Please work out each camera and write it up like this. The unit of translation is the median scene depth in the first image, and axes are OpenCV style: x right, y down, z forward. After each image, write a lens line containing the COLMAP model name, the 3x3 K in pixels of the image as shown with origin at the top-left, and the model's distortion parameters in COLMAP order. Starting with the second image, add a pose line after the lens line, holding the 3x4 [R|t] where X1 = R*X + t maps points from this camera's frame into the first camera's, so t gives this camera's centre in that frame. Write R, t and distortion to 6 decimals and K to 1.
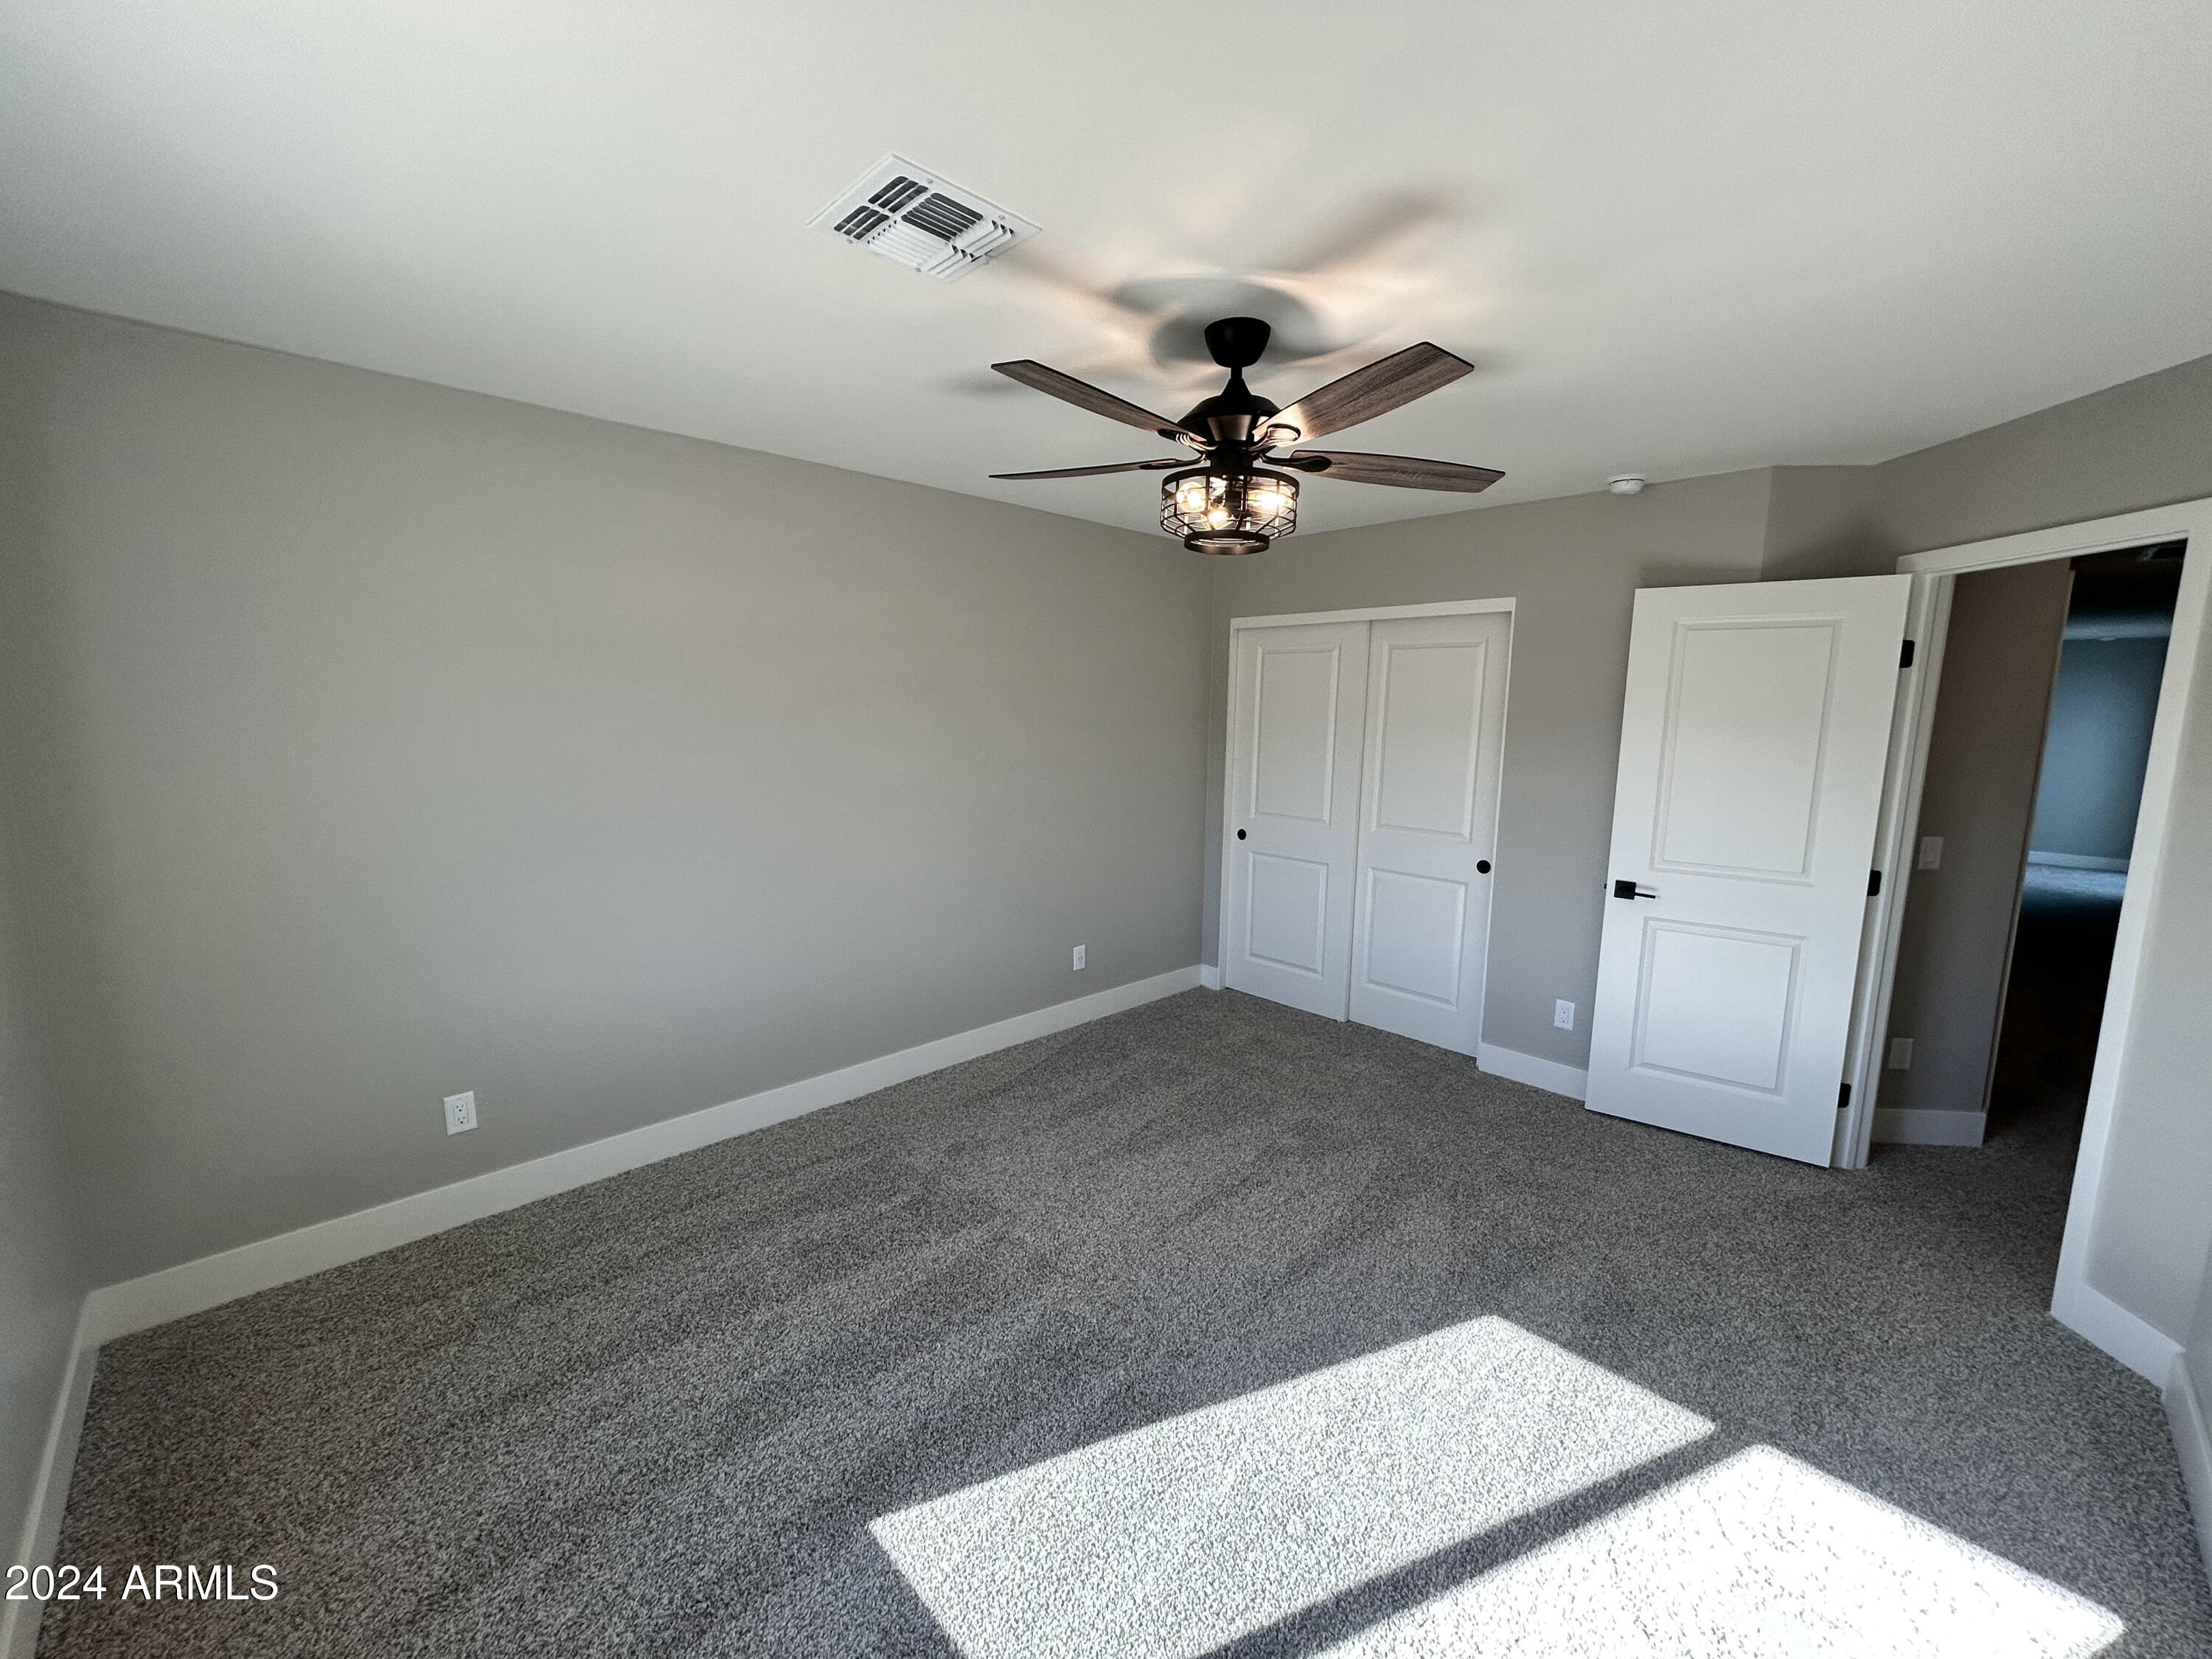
lens RADIAL K [[887.1, 0, 1104.3], [0, 887.1, 830.5], [0, 0, 1]] dist [-0.001646, 0.000422]
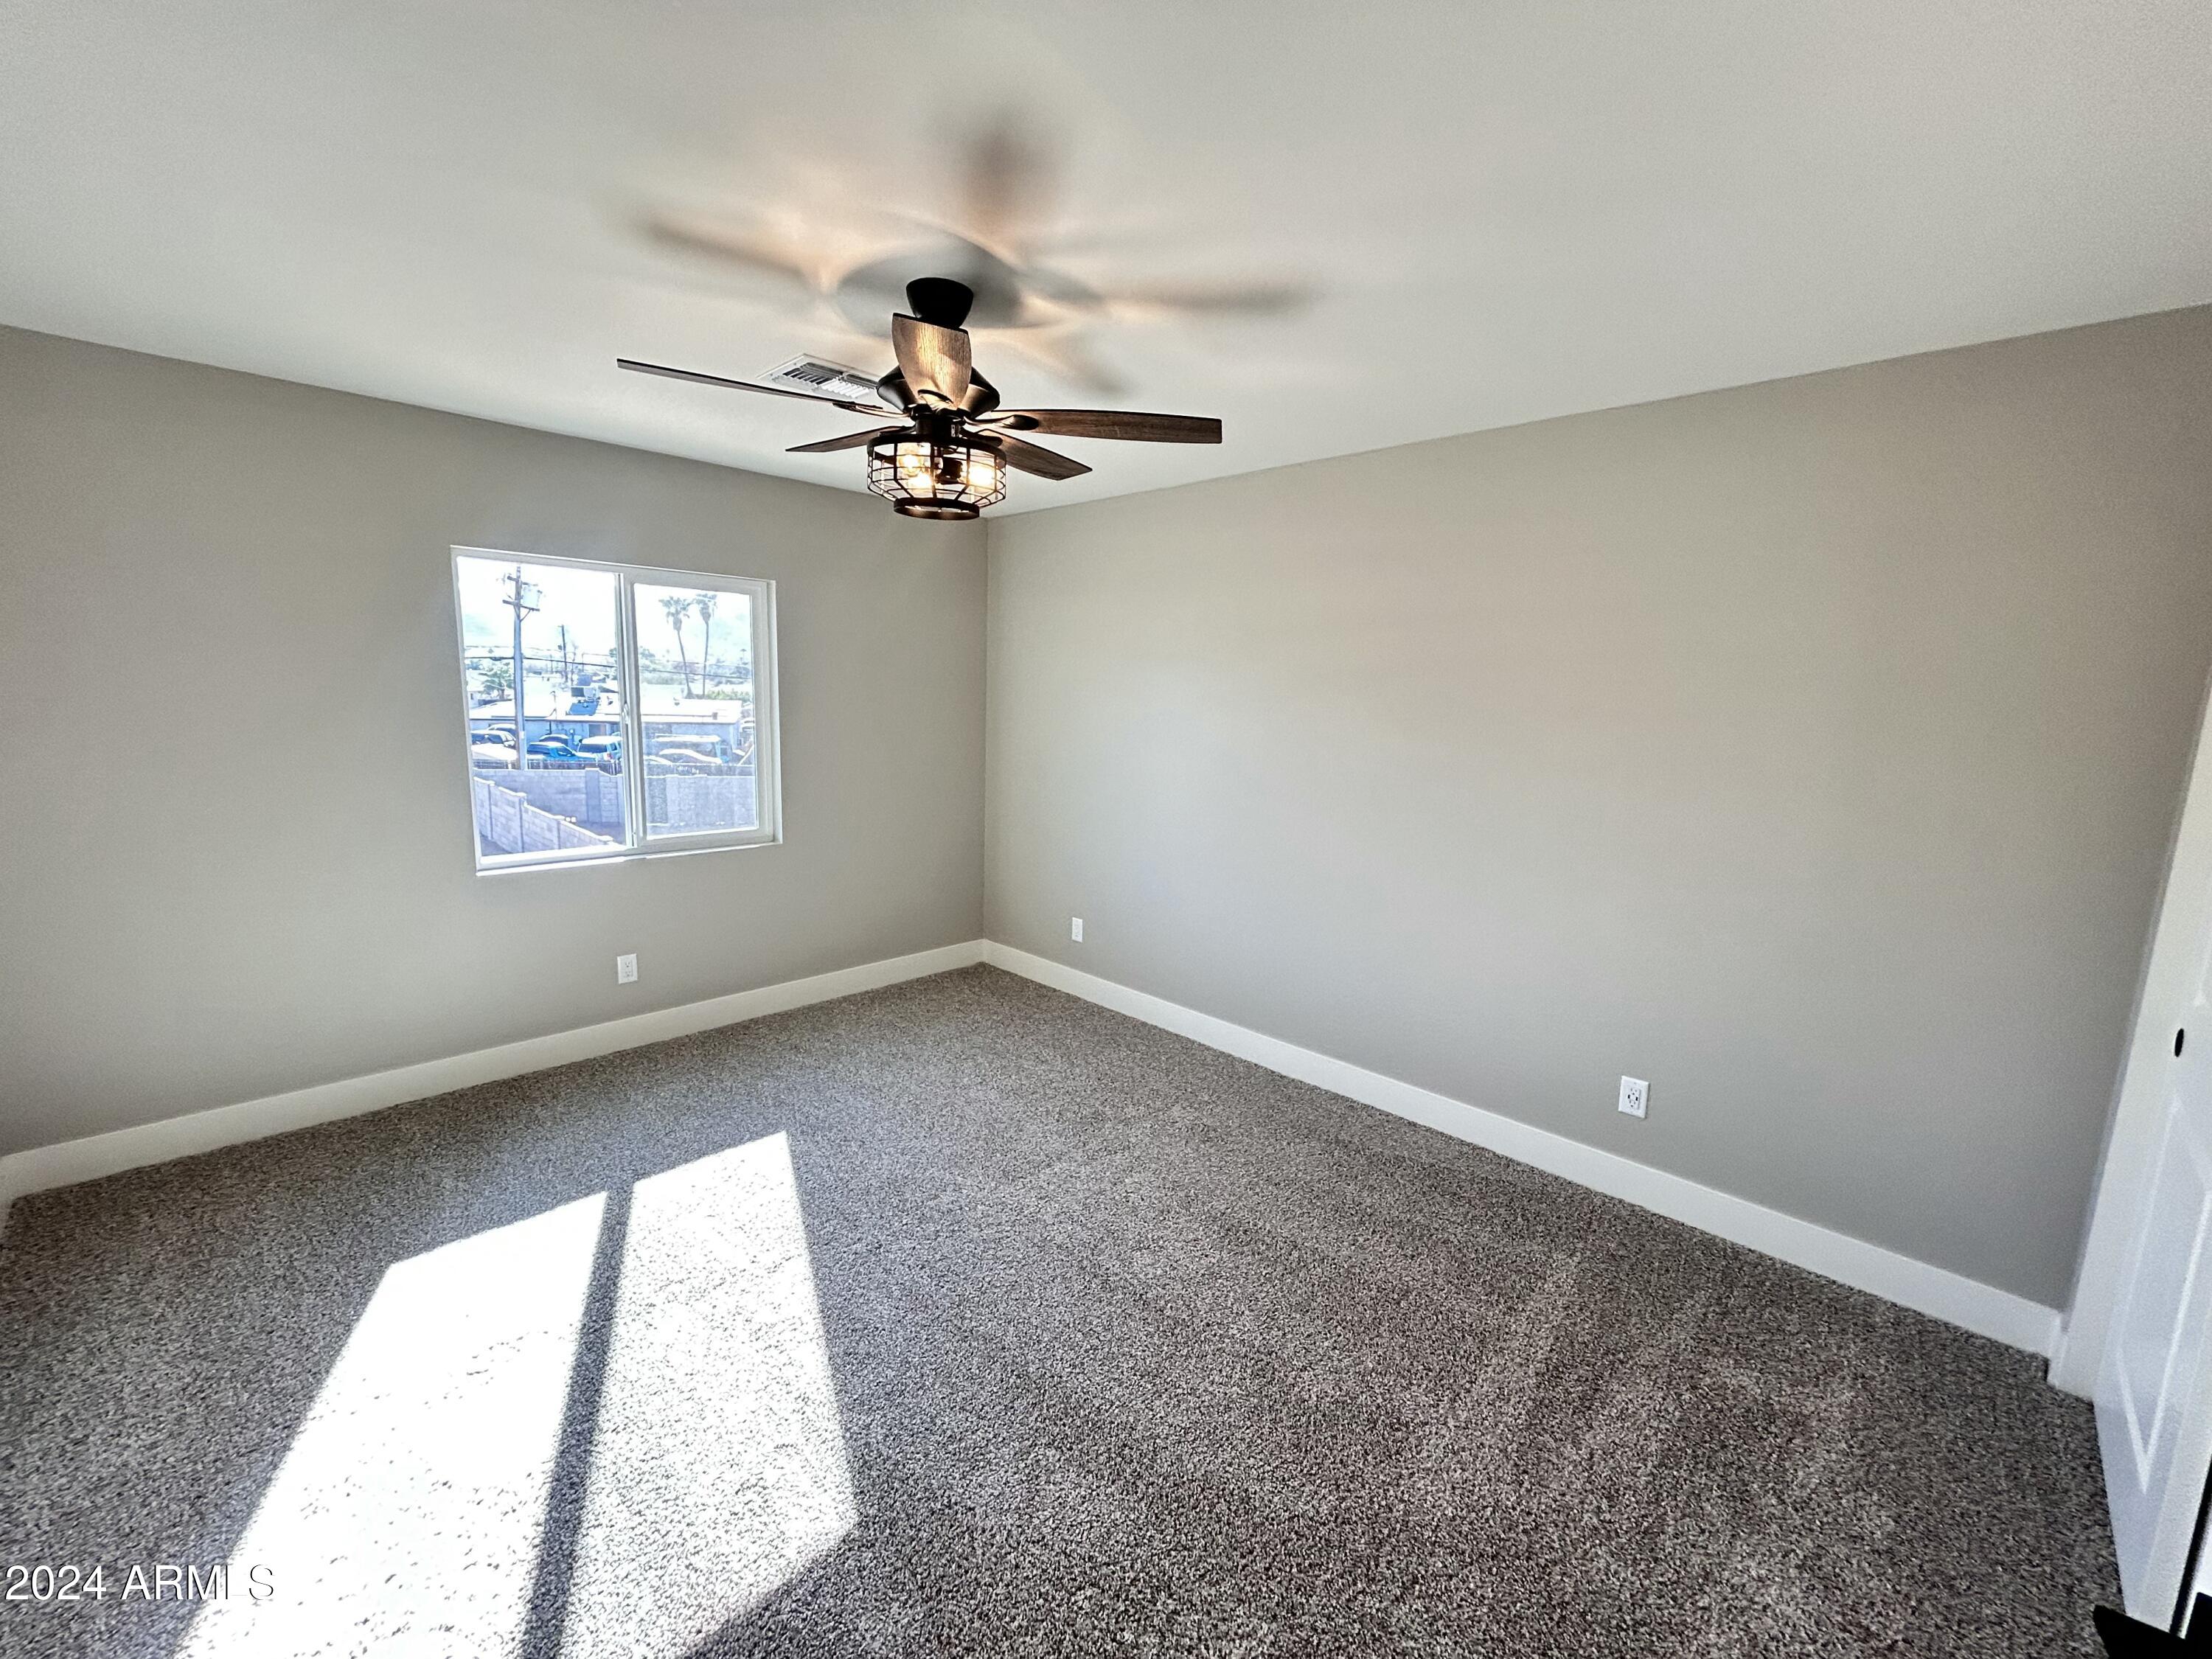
lens RADIAL K [[891.3, 0, 1106.0], [0, 891.3, 829.5], [0, 0, 1]] dist [0.001627, 0.000251]
pose [[0.016261, 0.136993, -0.990439, 0.941984], [-0.166356, 0.977134, 0.132422, -0.105679], [0.985932, 0.162612, 0.038679, 0.953675]]
